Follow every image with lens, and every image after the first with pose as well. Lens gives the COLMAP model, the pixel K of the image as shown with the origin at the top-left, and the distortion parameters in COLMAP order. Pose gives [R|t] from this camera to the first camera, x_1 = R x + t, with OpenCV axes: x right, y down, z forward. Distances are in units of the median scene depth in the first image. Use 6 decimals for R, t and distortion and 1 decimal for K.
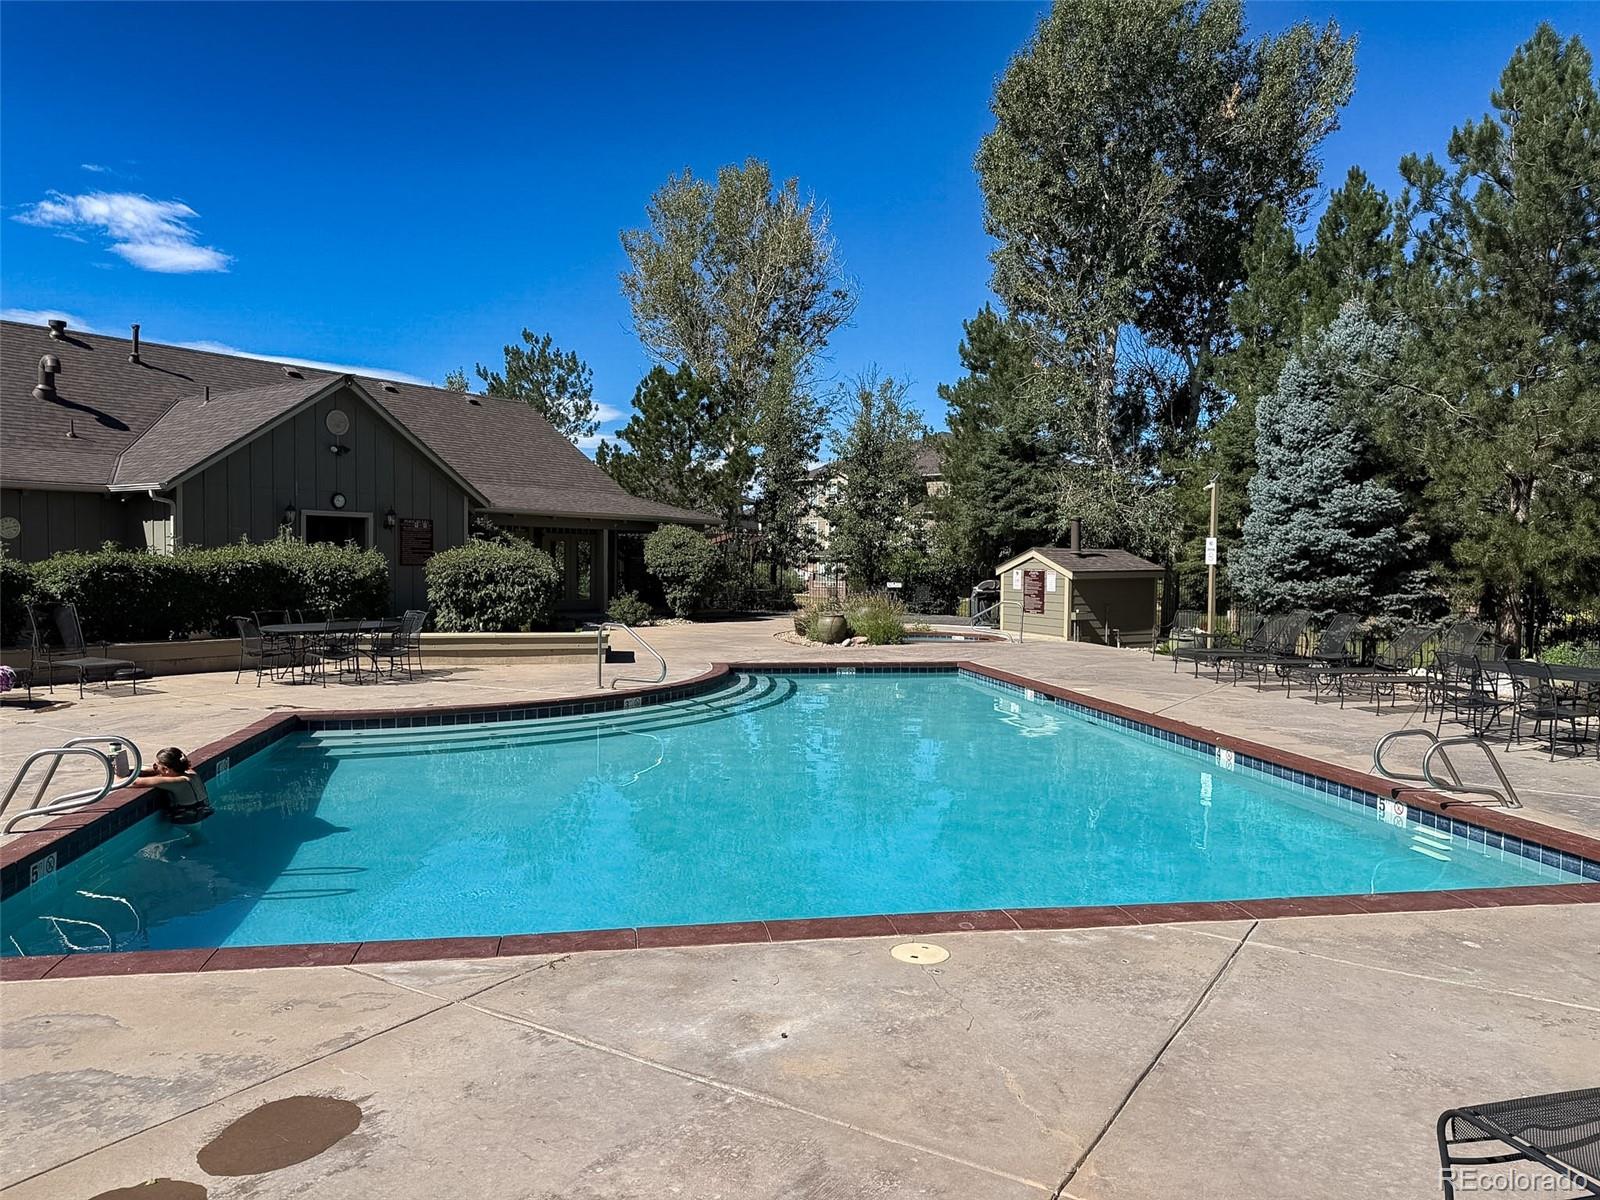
lens RADIAL K [[1138.7, 0, 800.0], [0, 1138.7, 600.0], [0, 0, 1]] dist [0.027330, -0.004820]
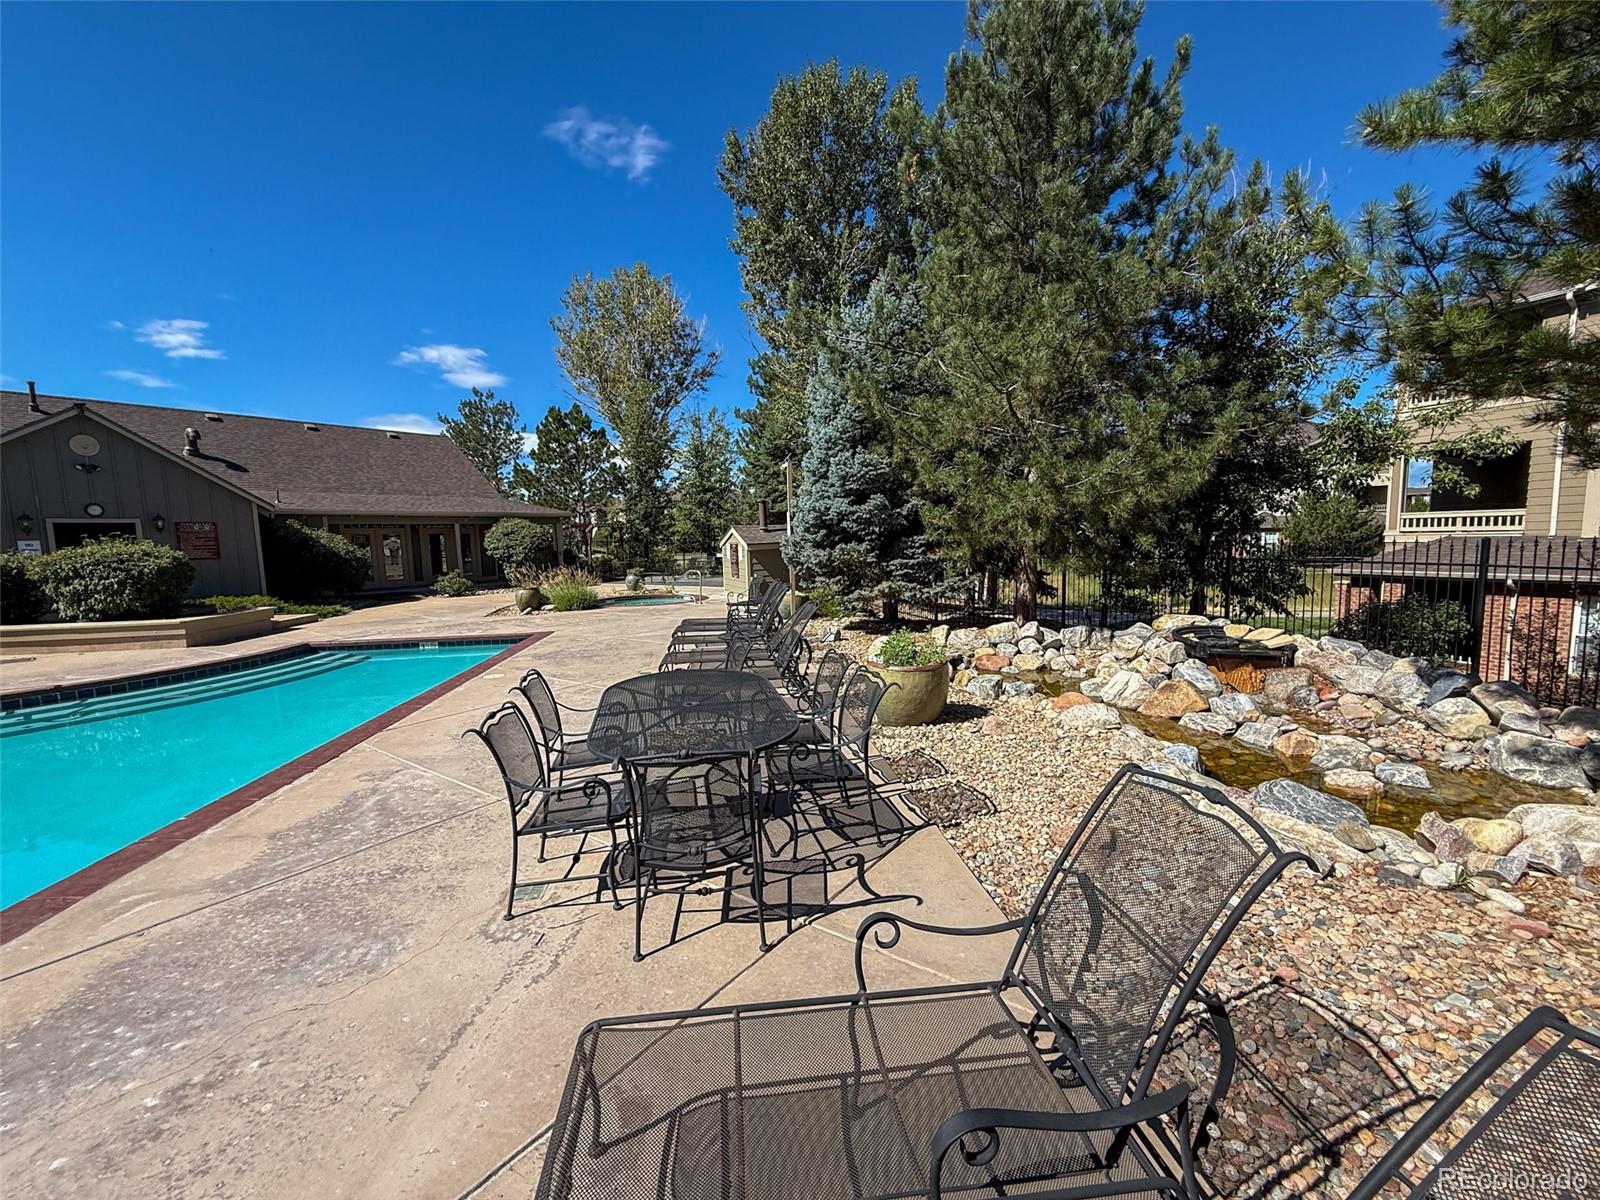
lens RADIAL K [[637.4, 0, 800.0], [0, 637.4, 600.0], [0, 0, 1]] dist [0.014334, 0.000026]
pose [[0.996599, -0.031070, -0.076318, 0.365337], [0.035934, 0.997353, 0.063204, -0.006304], [0.074152, -0.065732, 0.995078, 0.326230]]
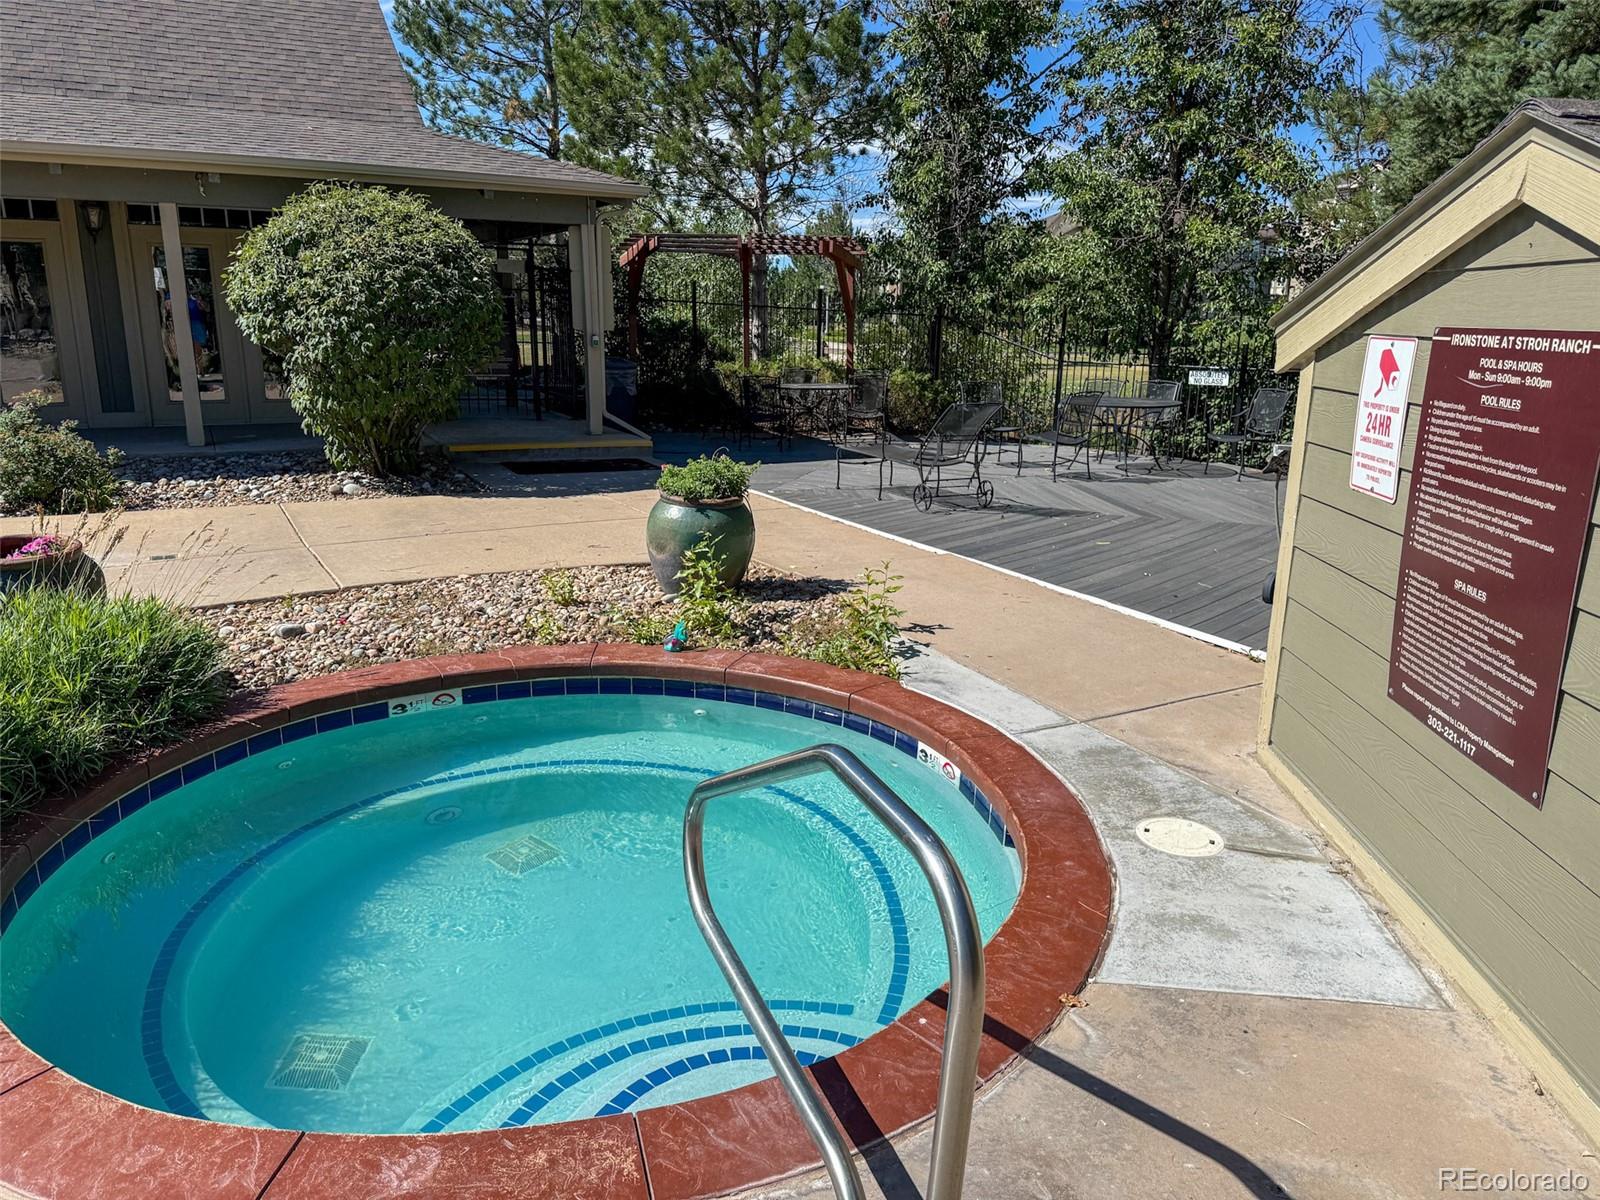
lens RADIAL K [[1121.6, 0, 800.0], [0, 1121.6, 600.0], [0, 0, 1]] dist [0.003005, 0.000603]
pose [[0.876009, 0.121836, -0.466652, 0.216127], [-0.023366, 0.977151, 0.211257, -0.025483], [0.481728, -0.174160, 0.858840, 0.965613]]
